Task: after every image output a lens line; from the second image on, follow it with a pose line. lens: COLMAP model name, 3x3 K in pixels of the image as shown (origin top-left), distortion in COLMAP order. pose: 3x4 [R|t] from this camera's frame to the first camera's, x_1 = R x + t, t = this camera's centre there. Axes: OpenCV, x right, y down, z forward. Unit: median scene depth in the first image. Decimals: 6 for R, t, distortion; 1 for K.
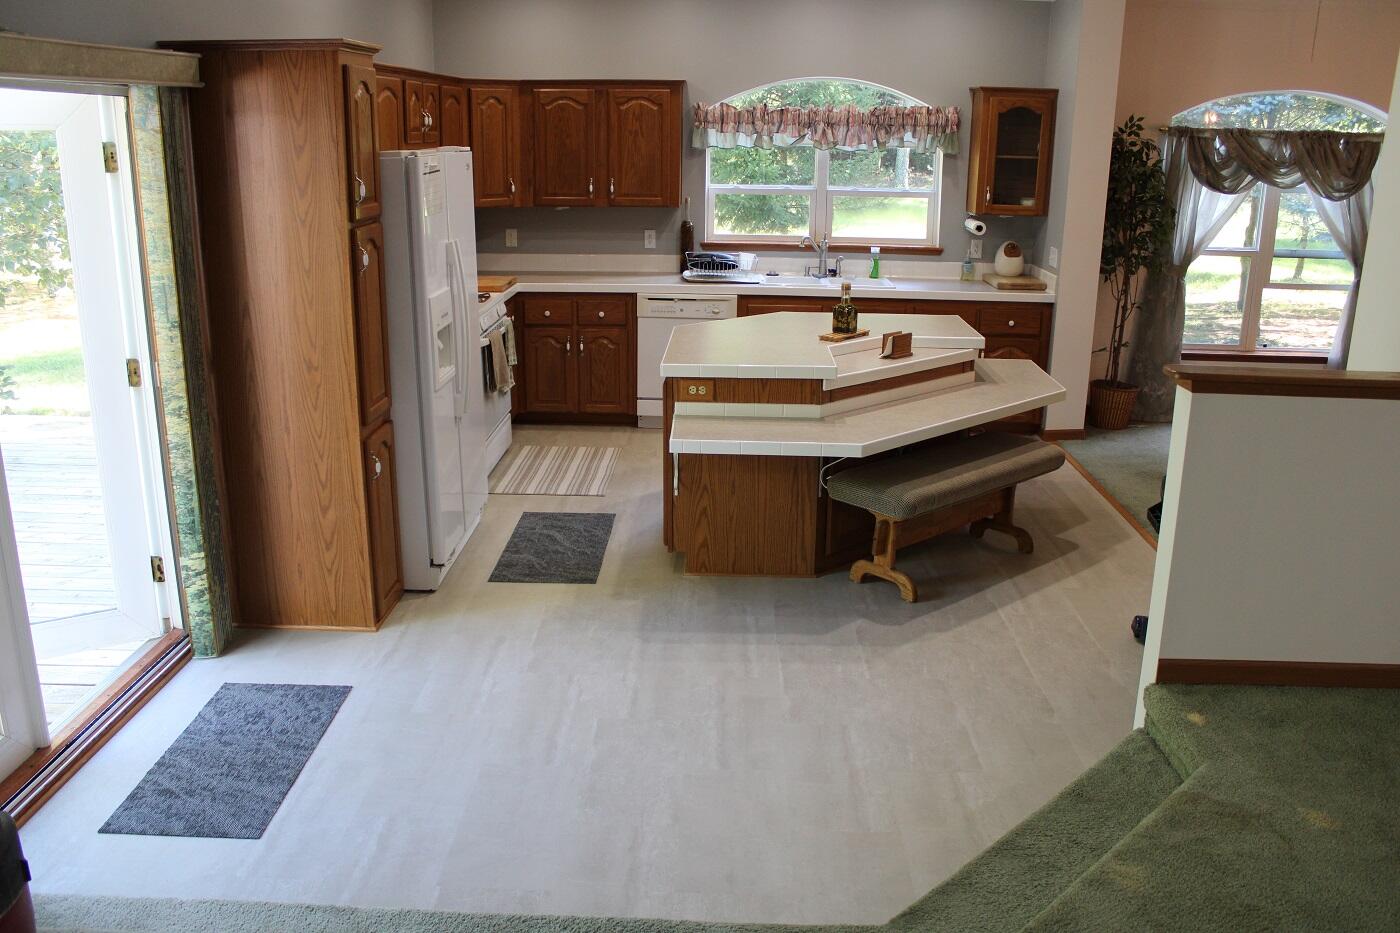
lens RADIAL K [[1179.7, 0, 700.0], [0, 1179.7, 466.5], [0, 0, 1]] dist [-0.173989, 0.171000]
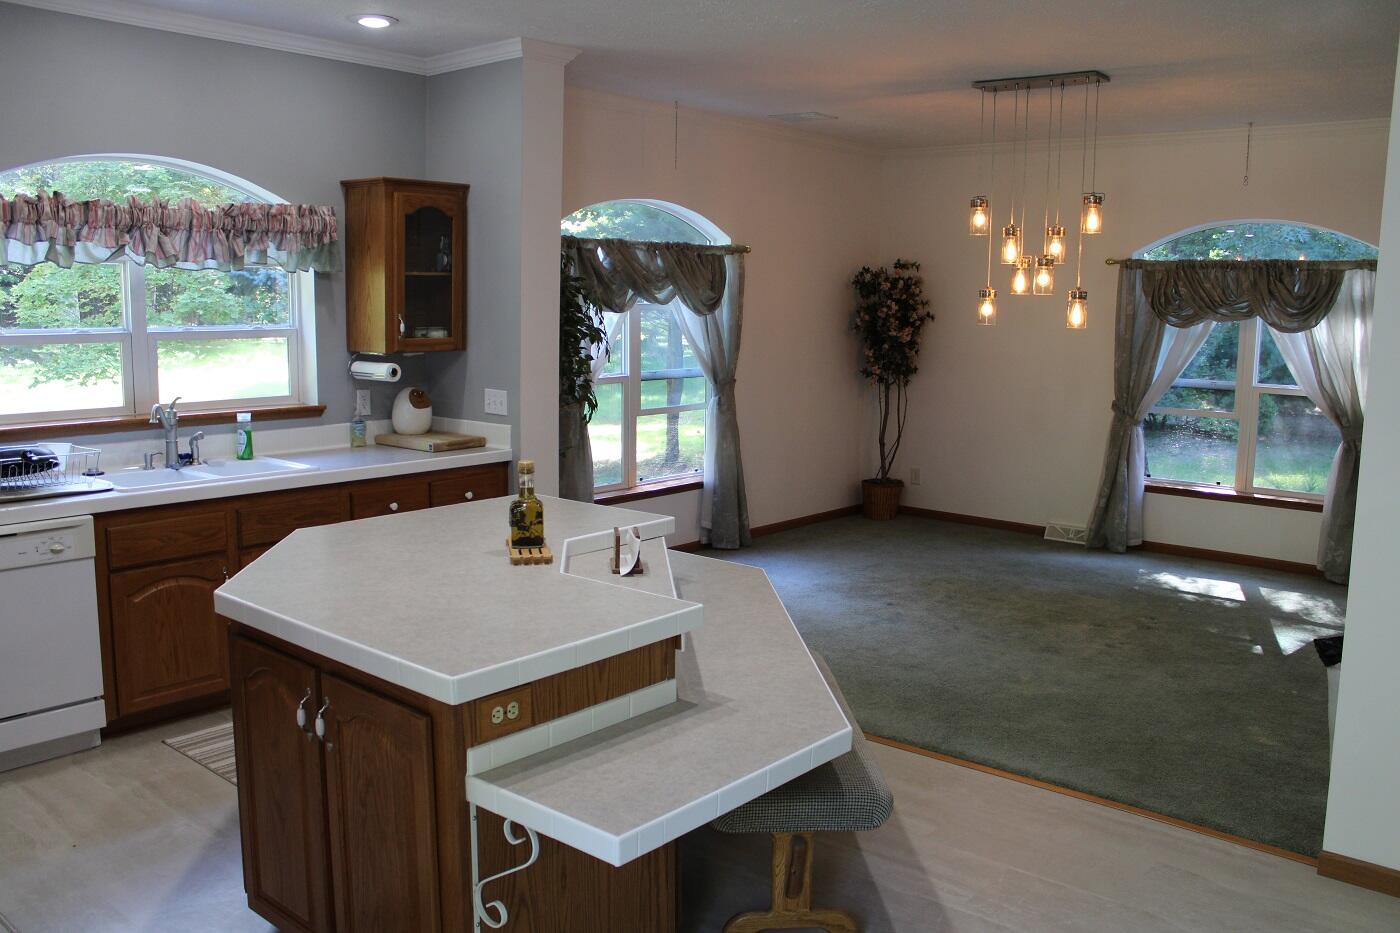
lens RADIAL K [[1179.7, 0, 700.0], [0, 1179.7, 466.5], [0, 0, 1]] dist [-0.173989, 0.171000]
pose [[0.624497, -0.115301, 0.772469, -0.202675], [0.214112, 0.976426, -0.027353, -0.087178], [-0.751105, 0.182477, 0.634463, 0.407148]]
